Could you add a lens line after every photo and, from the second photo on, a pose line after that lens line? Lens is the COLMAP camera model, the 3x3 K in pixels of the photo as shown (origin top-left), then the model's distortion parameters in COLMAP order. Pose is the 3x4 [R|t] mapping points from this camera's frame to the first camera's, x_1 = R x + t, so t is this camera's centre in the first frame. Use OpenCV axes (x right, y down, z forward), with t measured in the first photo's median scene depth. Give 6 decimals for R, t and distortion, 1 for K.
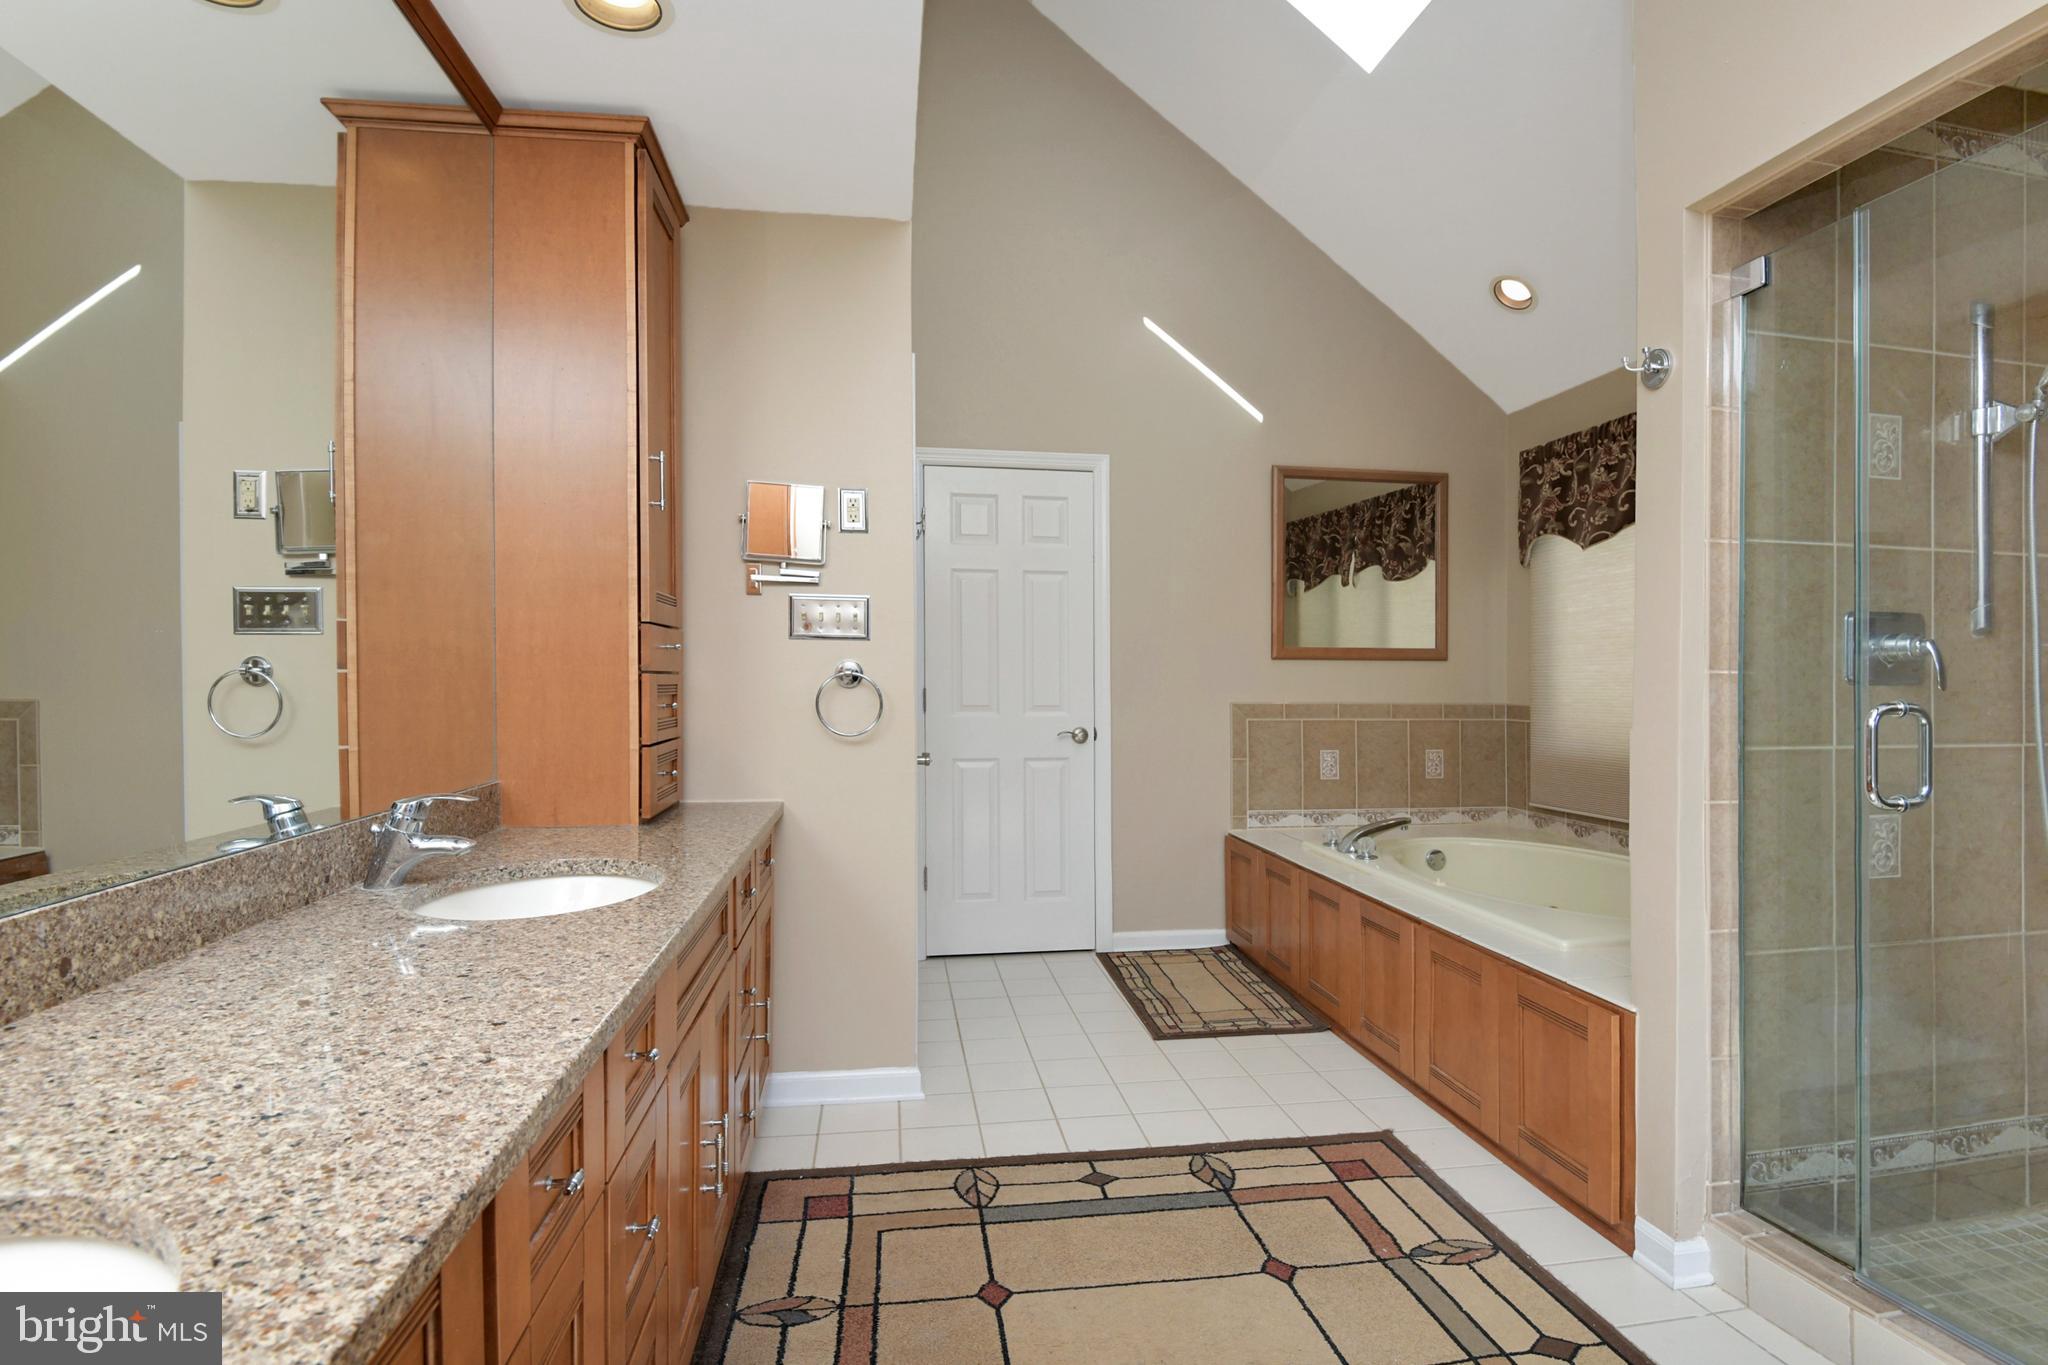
lens RADIAL K [[975.5, 0, 1027.6], [0, 975.5, 654.7], [0, 0, 1]] dist [-0.028472, -0.001476]
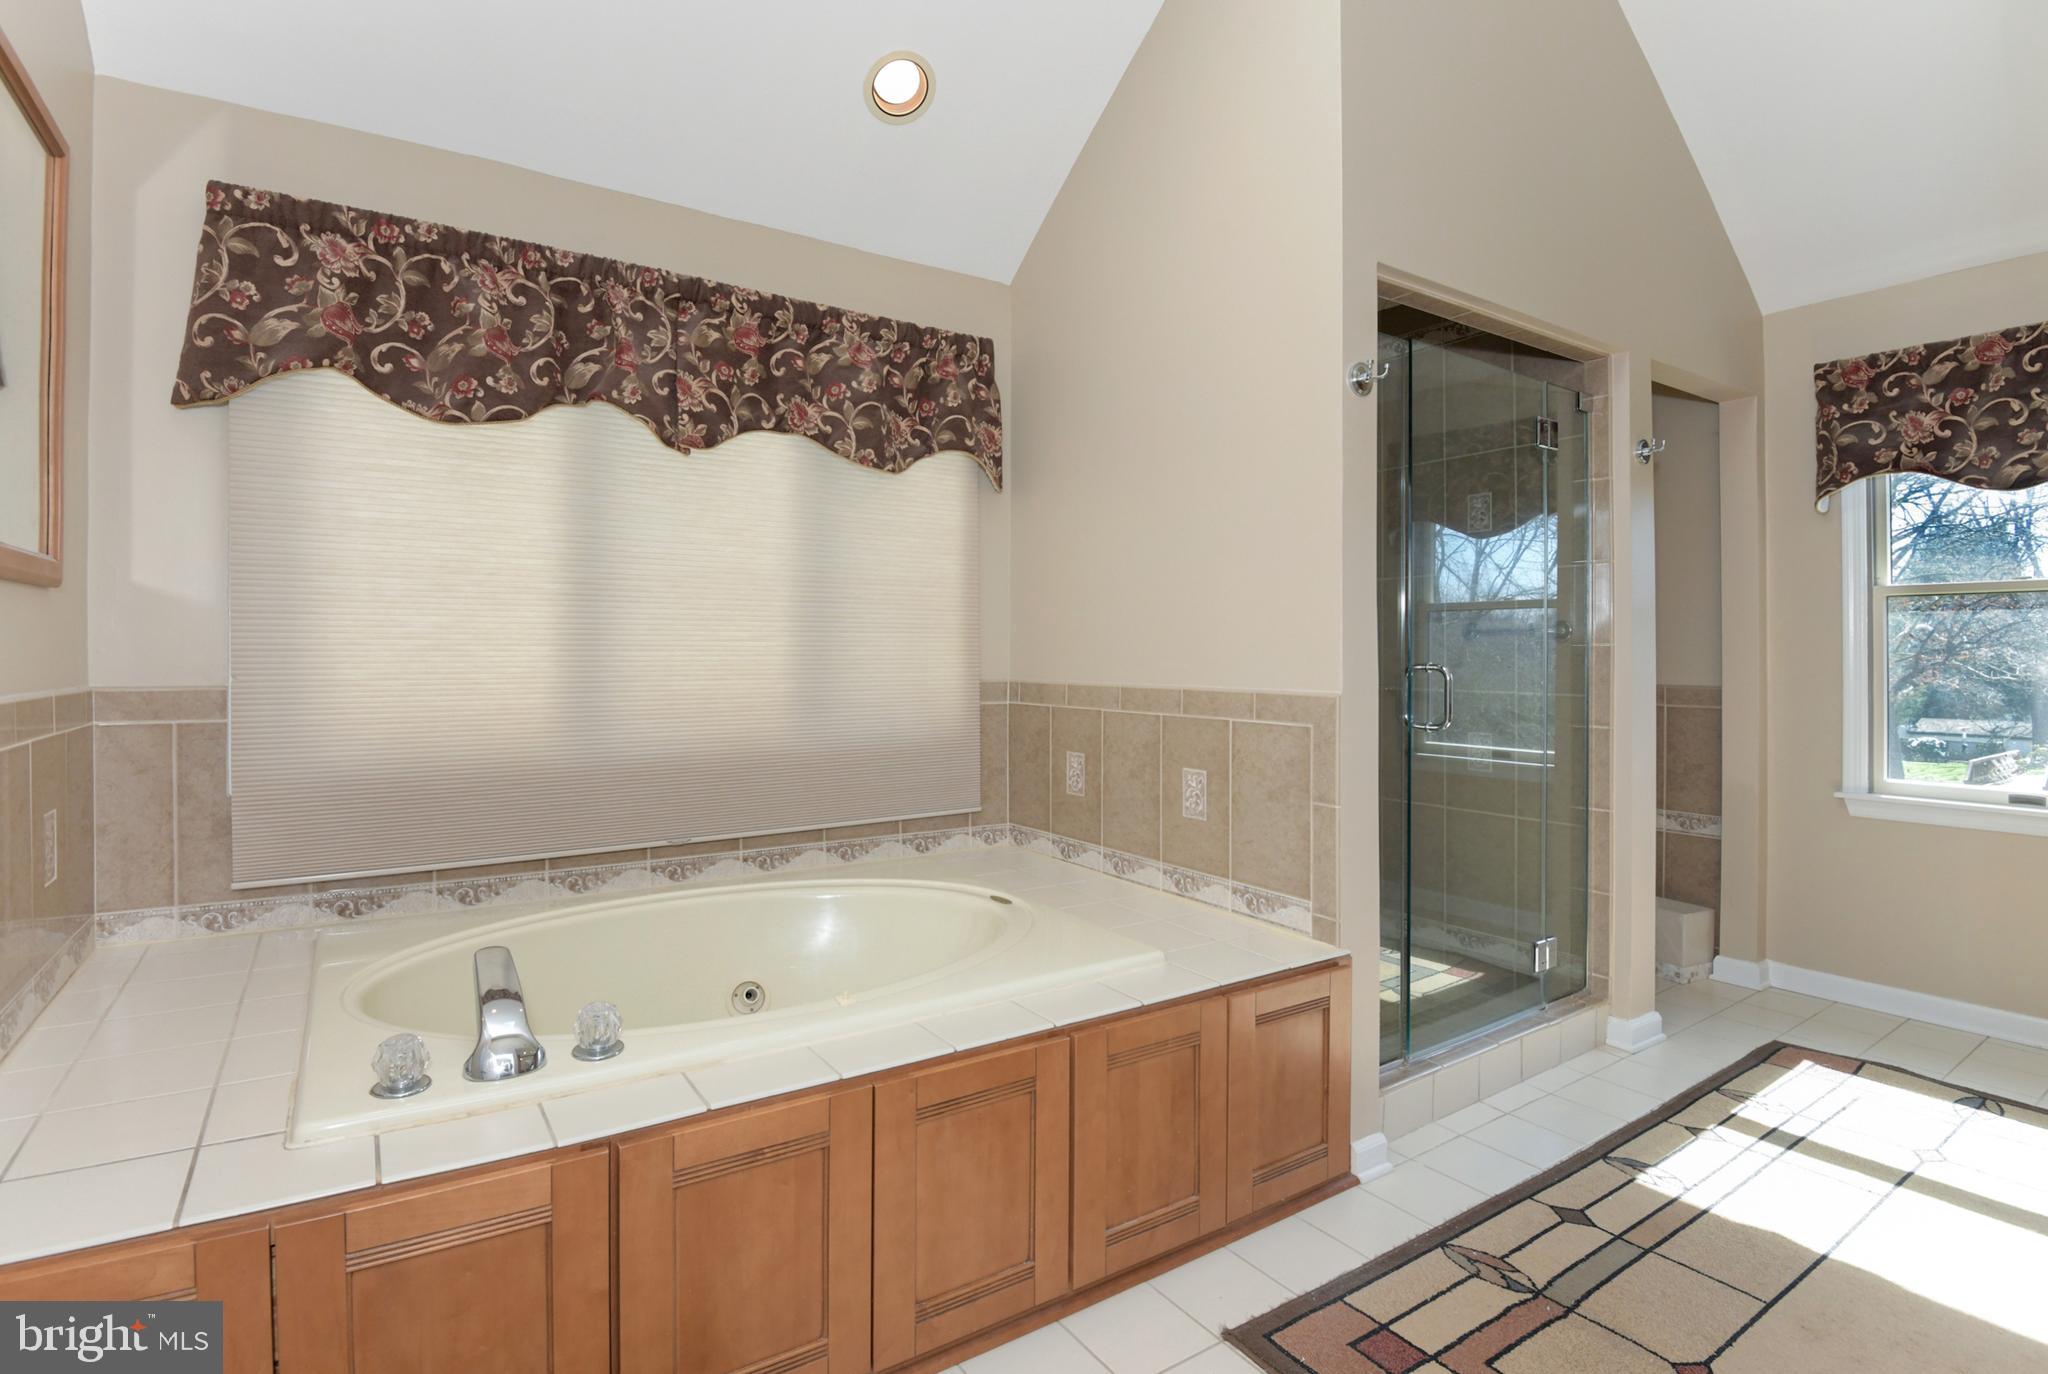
lens RADIAL K [[1013.8, 0, 1014.6], [0, 1013.8, 613.6], [0, 0, 1]] dist [-0.047835, -0.000924]
pose [[-0.409565, 0.026437, 0.911898, -0.133171], [-0.035418, 0.998366, -0.044851, 0.026064], [-0.911593, -0.050667, -0.407959, 0.974489]]
